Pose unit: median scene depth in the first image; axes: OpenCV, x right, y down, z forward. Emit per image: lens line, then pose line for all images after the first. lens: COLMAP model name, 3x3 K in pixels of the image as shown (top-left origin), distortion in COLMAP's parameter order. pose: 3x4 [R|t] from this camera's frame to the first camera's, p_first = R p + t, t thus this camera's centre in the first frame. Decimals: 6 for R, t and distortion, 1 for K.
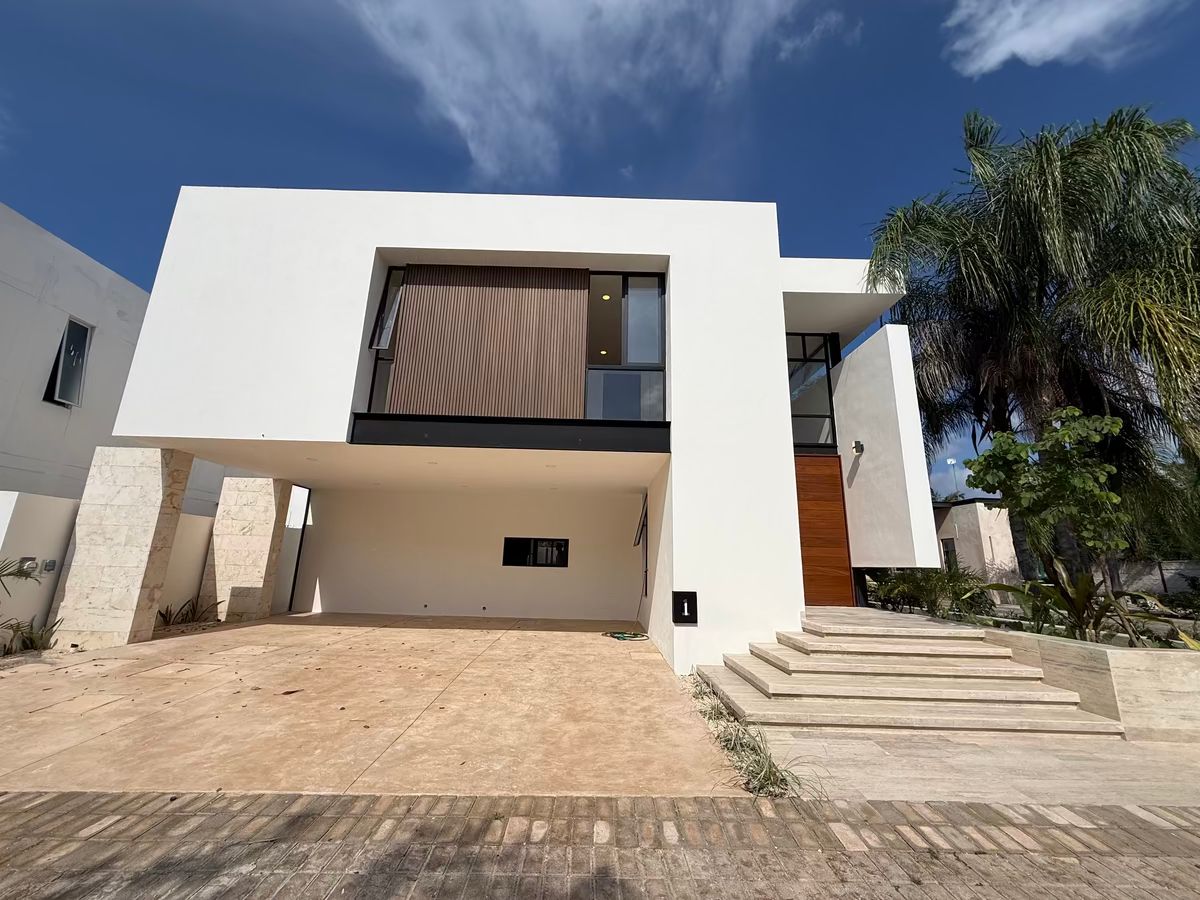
lens RADIAL K [[476.4, 0, 597.2], [0, 476.4, 450.6], [0, 0, 1]] dist [-0.000734, 0.000011]
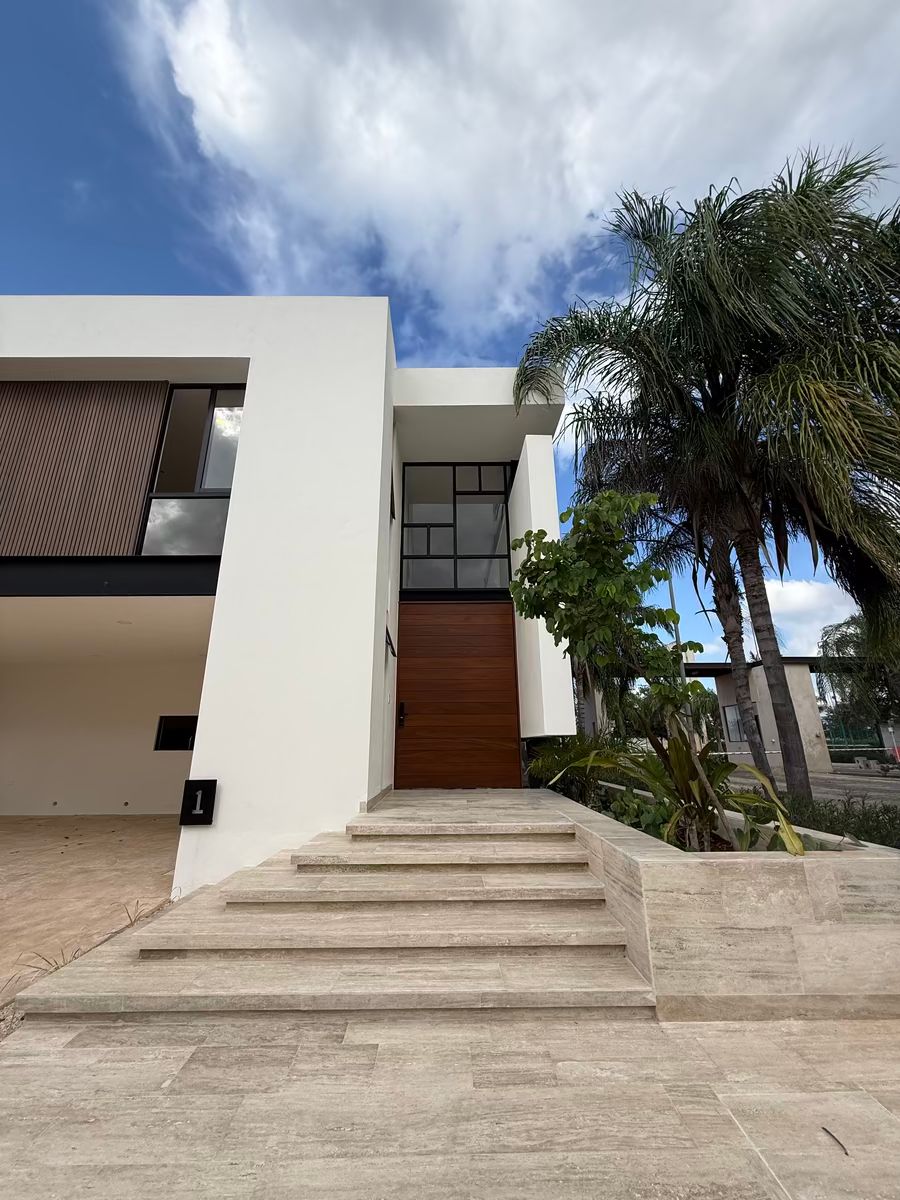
lens RADIAL K [[476.4, 0, 450.1], [0, 476.4, 595.8], [0, 0, 1]] dist [-0.000734, 0.000011]
pose [[0.999428, -0.029735, 0.016127, 0.772536], [0.030737, 0.997352, -0.065911, 0.101956], [-0.014124, 0.066369, 0.997695, 0.339635]]
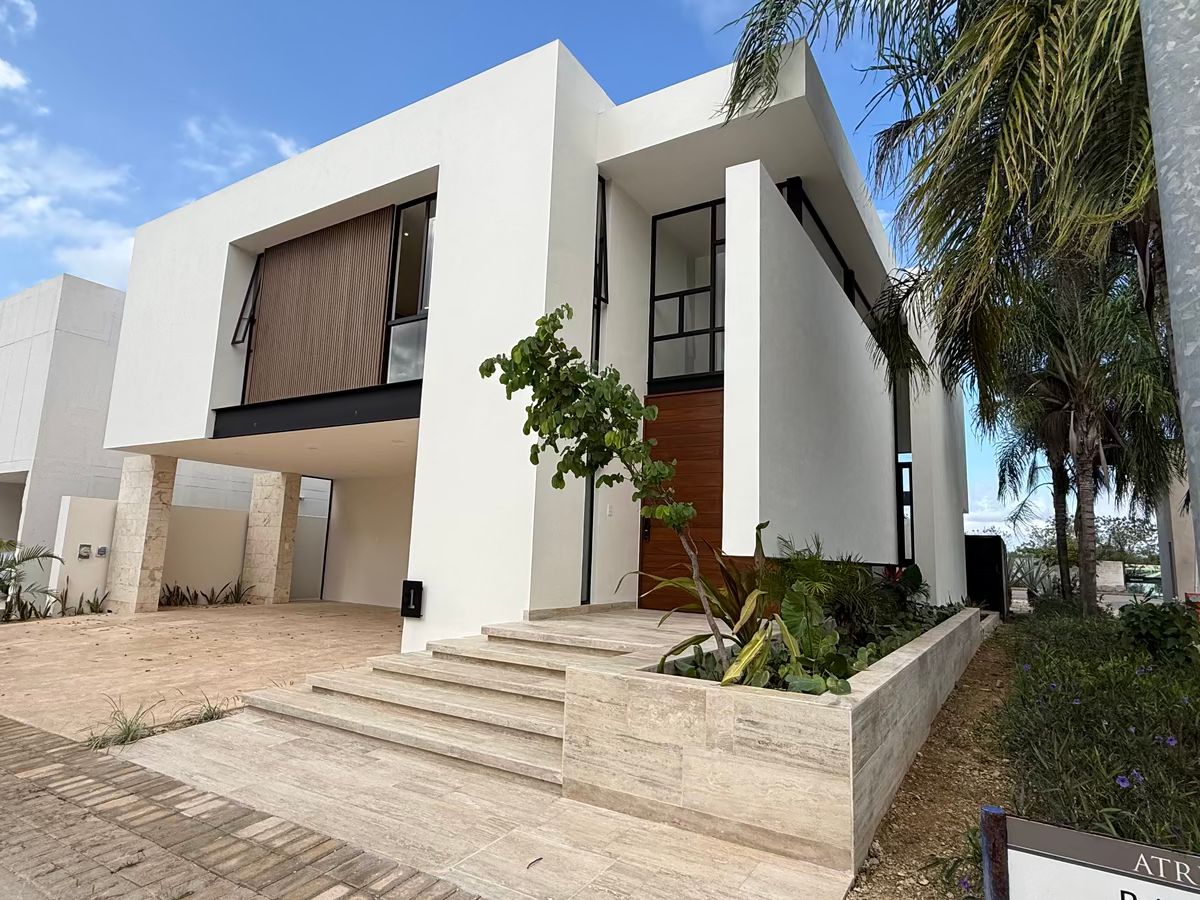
lens RADIAL K [[685.1, 0, 600.0], [0, 685.1, 450.0], [0, 0, 1]] dist [0.002309, 0.000000]
pose [[0.847520, -0.076356, -0.525242, 1.537436], [0.111649, 0.993103, 0.035784, 0.079443], [0.518887, -0.088970, 0.850200, 0.214320]]
